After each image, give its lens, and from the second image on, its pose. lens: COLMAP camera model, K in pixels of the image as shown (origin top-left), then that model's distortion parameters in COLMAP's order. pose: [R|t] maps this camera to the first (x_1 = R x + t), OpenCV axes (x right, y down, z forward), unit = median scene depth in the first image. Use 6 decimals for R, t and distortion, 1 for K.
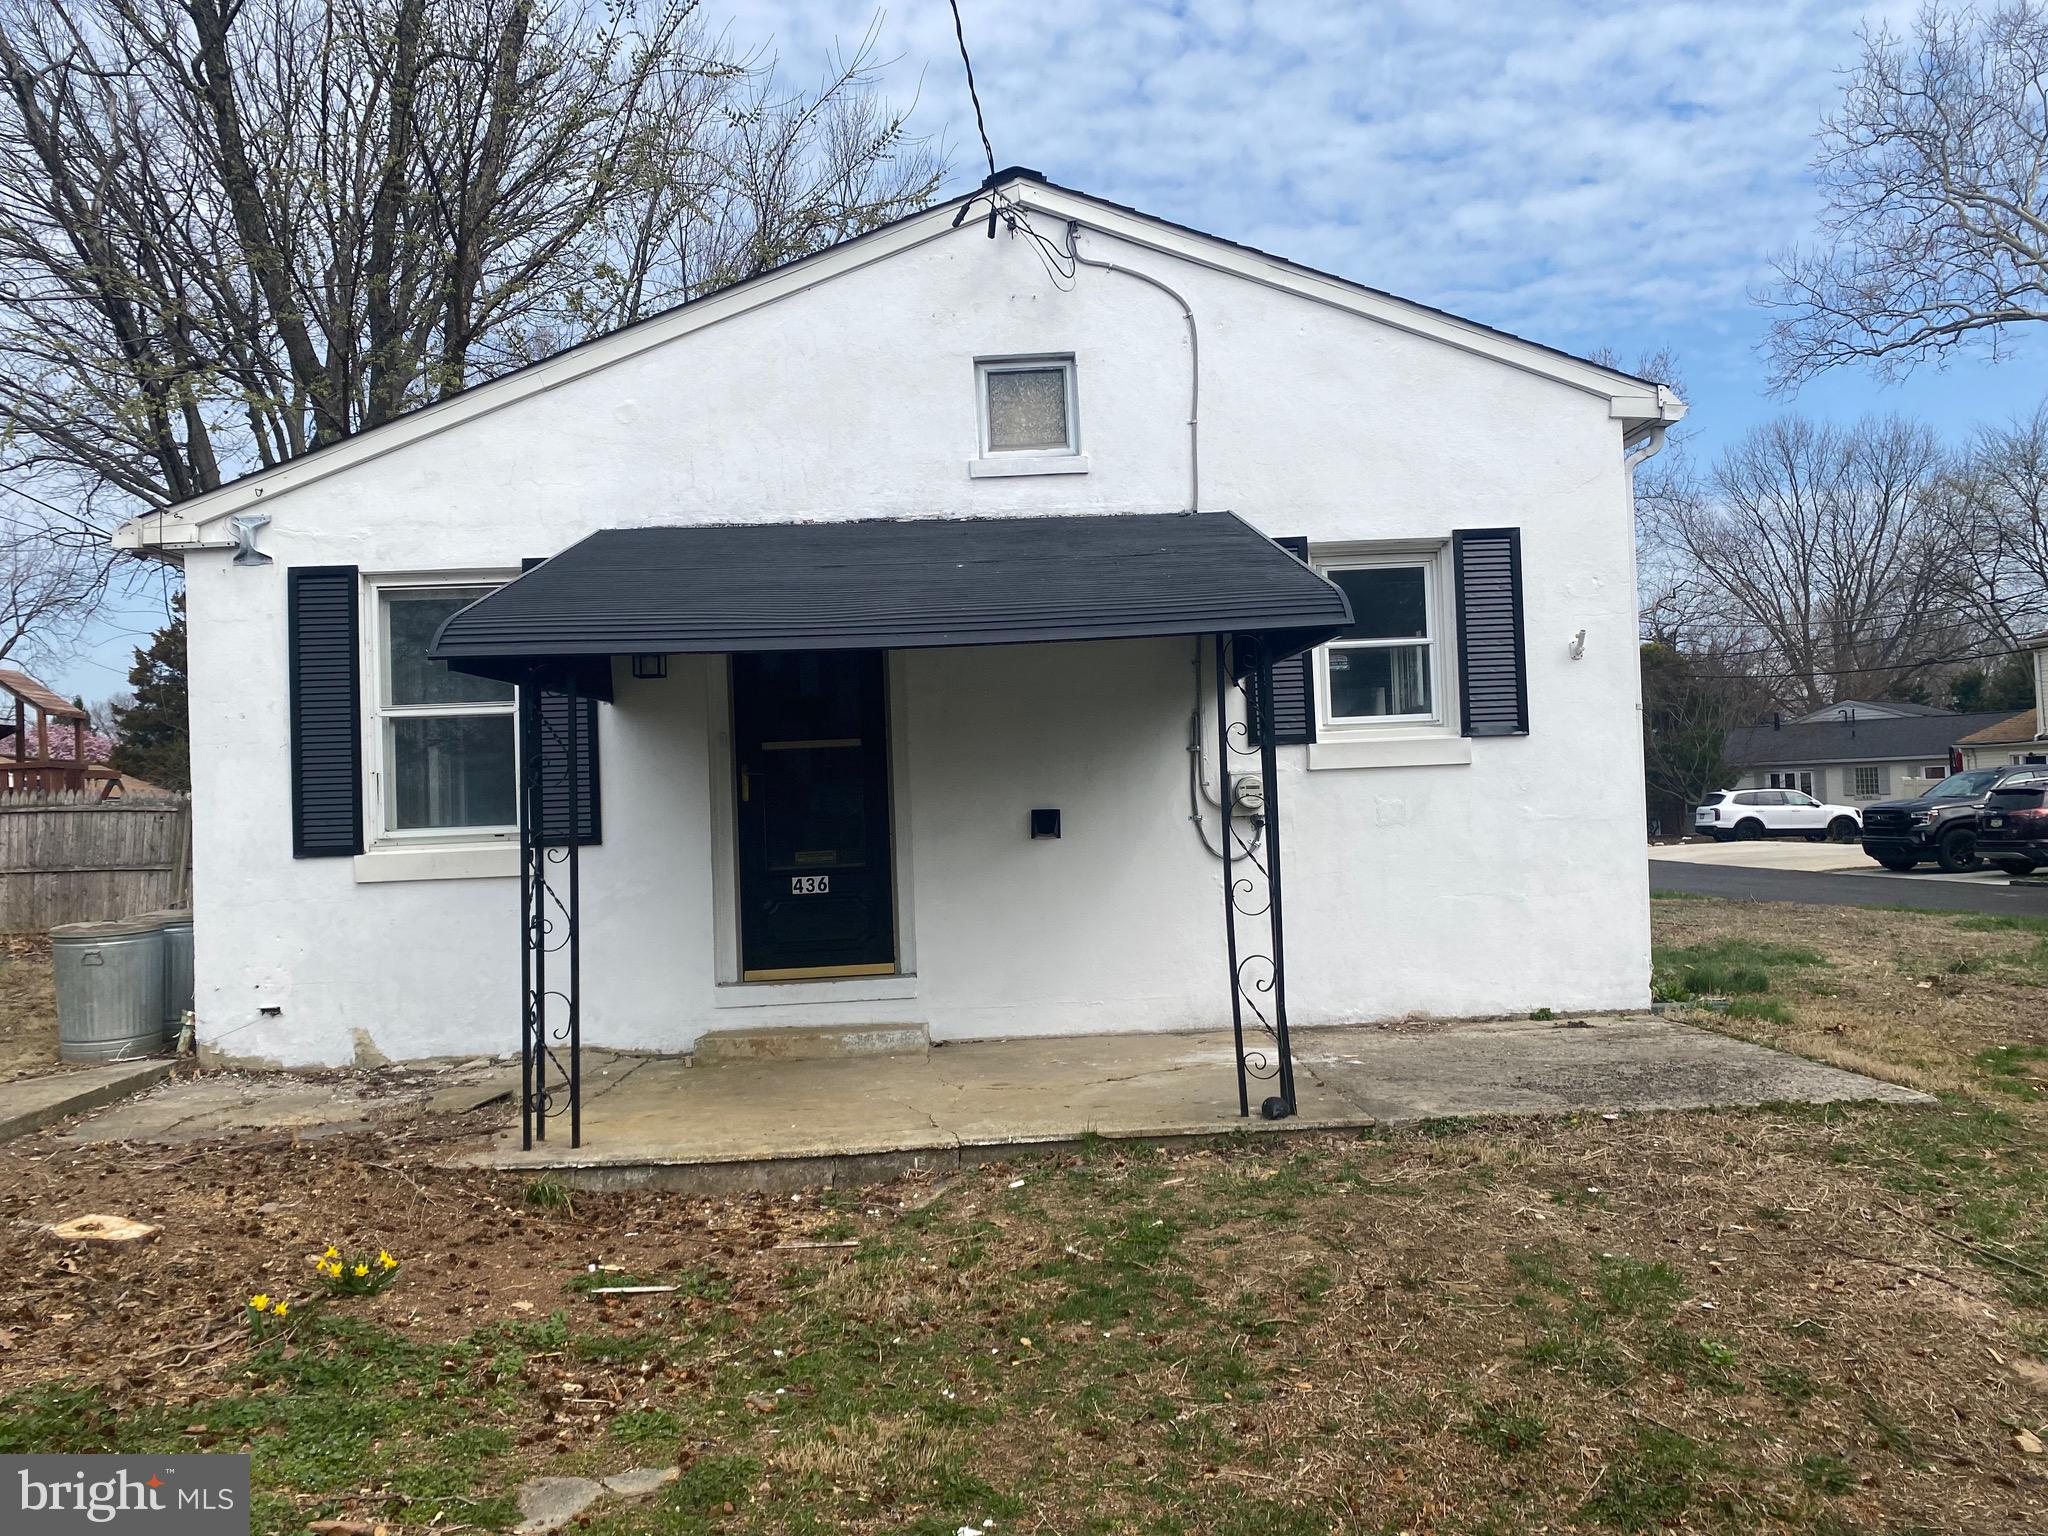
lens RADIAL K [[1560.5, 0, 1033.0], [0, 1560.5, 750.3], [0, 0, 1]] dist [0.034790, -0.033373]
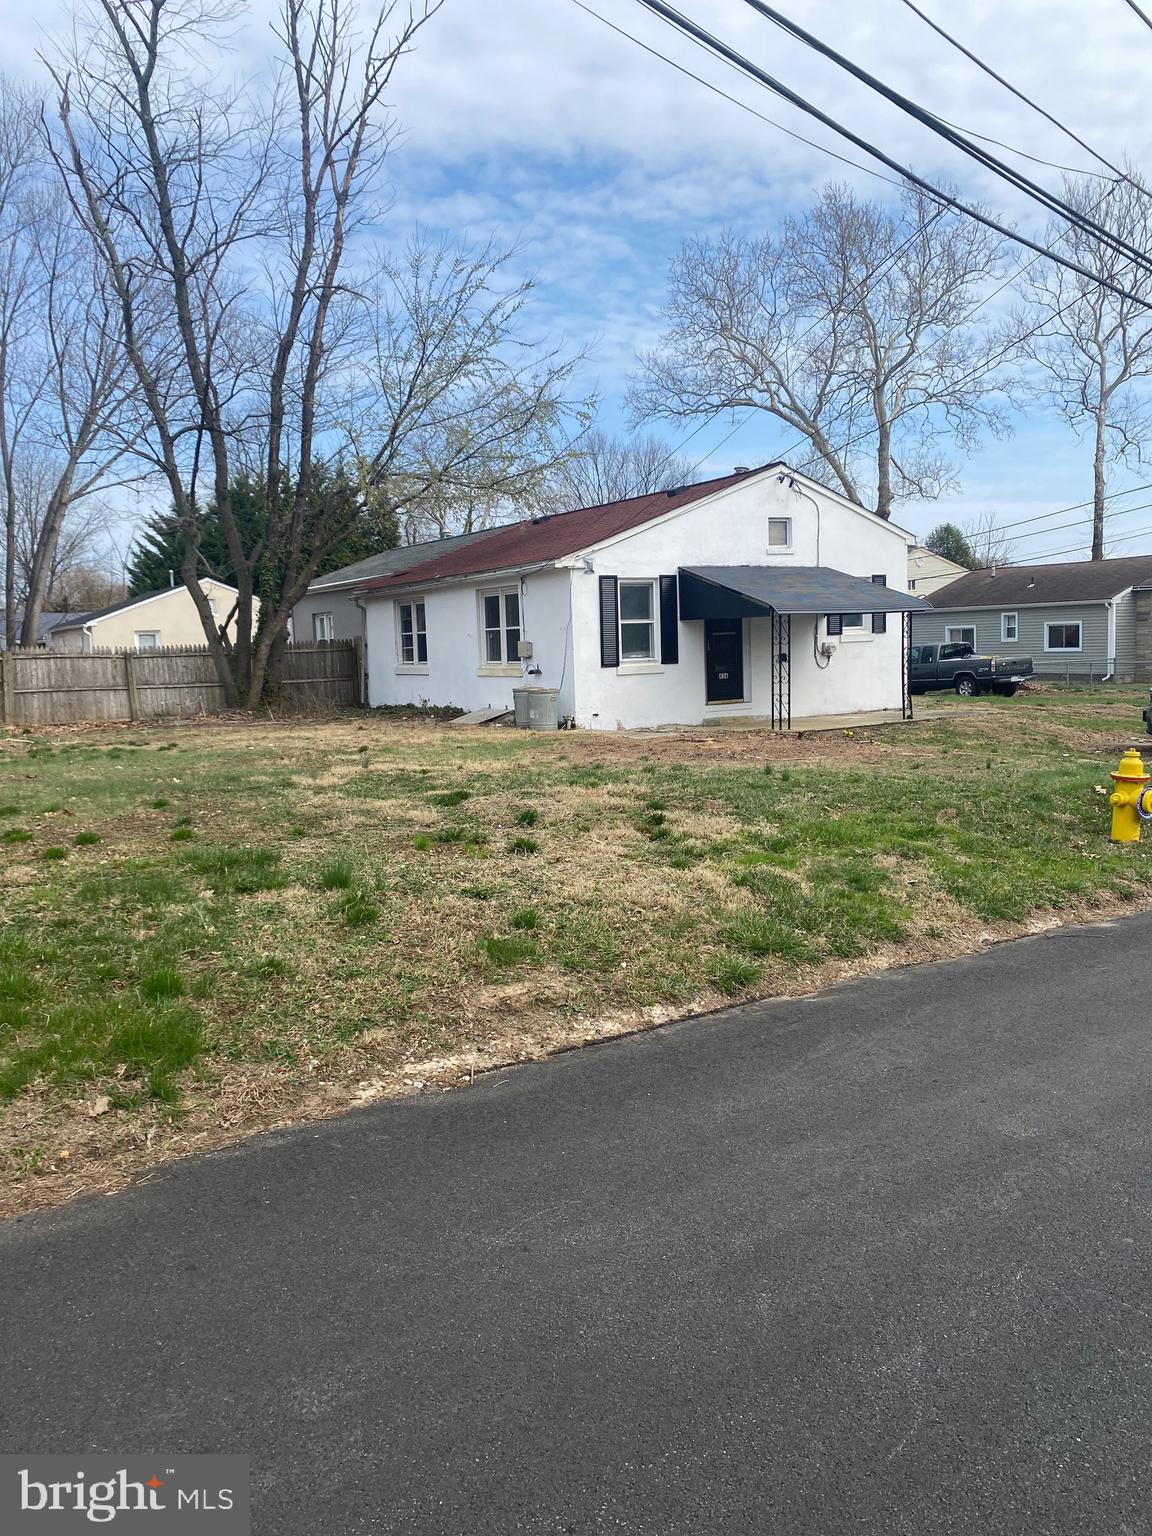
lens RADIAL K [[1170.4, 0, 577.1], [0, 1170.4, 763.1], [0, 0, 1]] dist [0.034790, -0.033373]
pose [[0.868484, -0.042895, 0.493859, -1.670939], [-0.015589, 0.993393, 0.113699, -0.007974], [-0.495473, -0.106444, 0.862077, -1.032098]]
